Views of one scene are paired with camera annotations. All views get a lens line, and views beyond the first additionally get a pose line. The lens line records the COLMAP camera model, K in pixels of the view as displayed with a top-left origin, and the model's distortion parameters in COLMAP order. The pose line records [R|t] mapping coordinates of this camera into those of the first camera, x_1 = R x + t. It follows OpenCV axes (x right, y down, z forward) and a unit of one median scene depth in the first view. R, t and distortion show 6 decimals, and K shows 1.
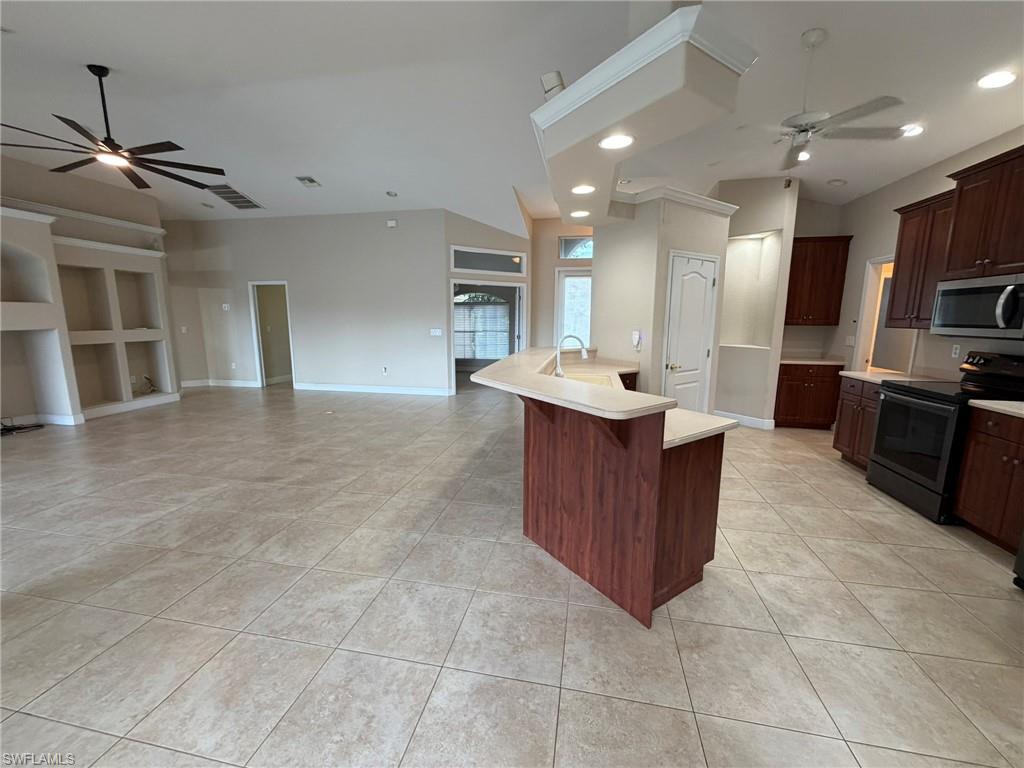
lens RADIAL K [[410.2, 0, 512.0], [0, 410.2, 384.0], [0, 0, 1]] dist [0.000201, 0.000037]
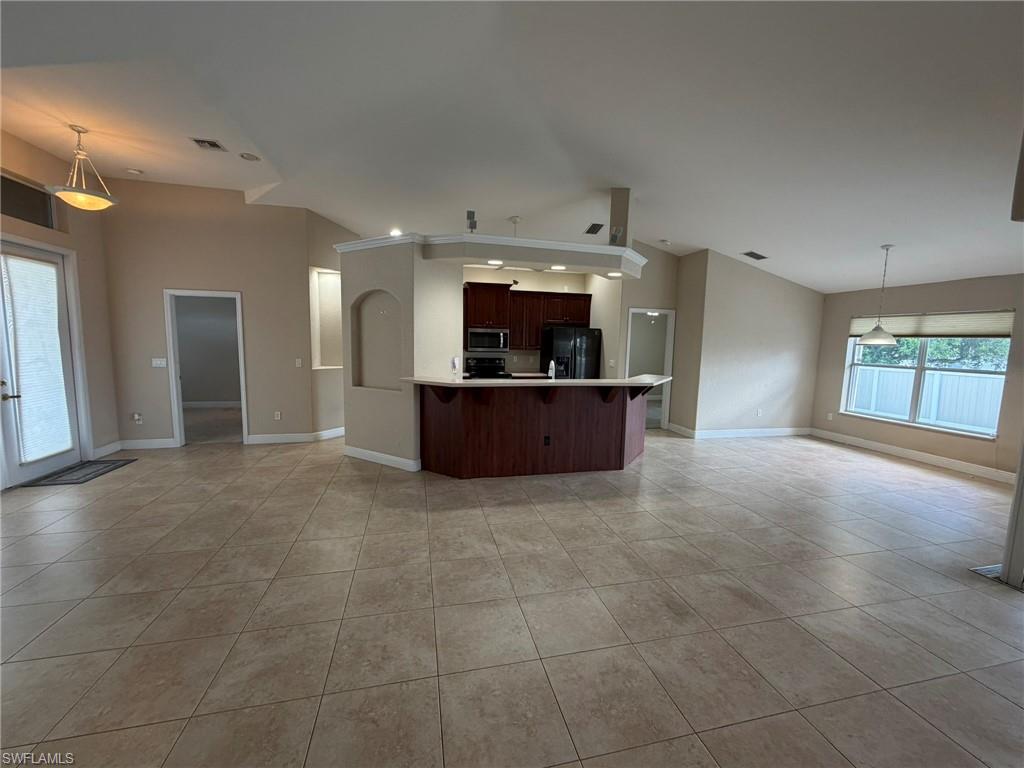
lens RADIAL K [[410.2, 0, 512.0], [0, 410.2, 384.0], [0, 0, 1]] dist [0.000201, 0.000037]
pose [[-0.417020, -0.109321, 0.902299, -1.034478], [0.124945, 0.976420, 0.176048, -0.291065], [-0.900268, 0.186154, -0.393527, 1.587336]]
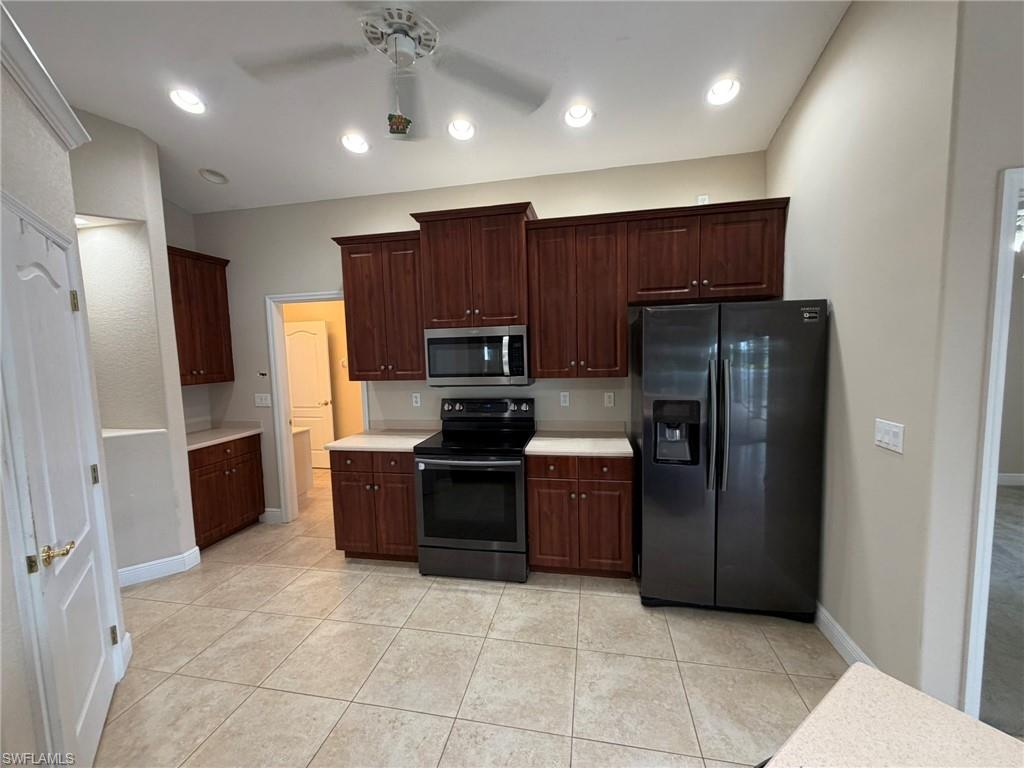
lens RADIAL K [[410.2, 0, 512.0], [0, 410.2, 384.0], [0, 0, 1]] dist [0.000201, 0.000037]
pose [[0.004198, -0.084281, 0.996433, 0.110029], [0.189121, 0.978527, 0.081970, -0.153648], [-0.981945, 0.188102, 0.020048, 0.747819]]
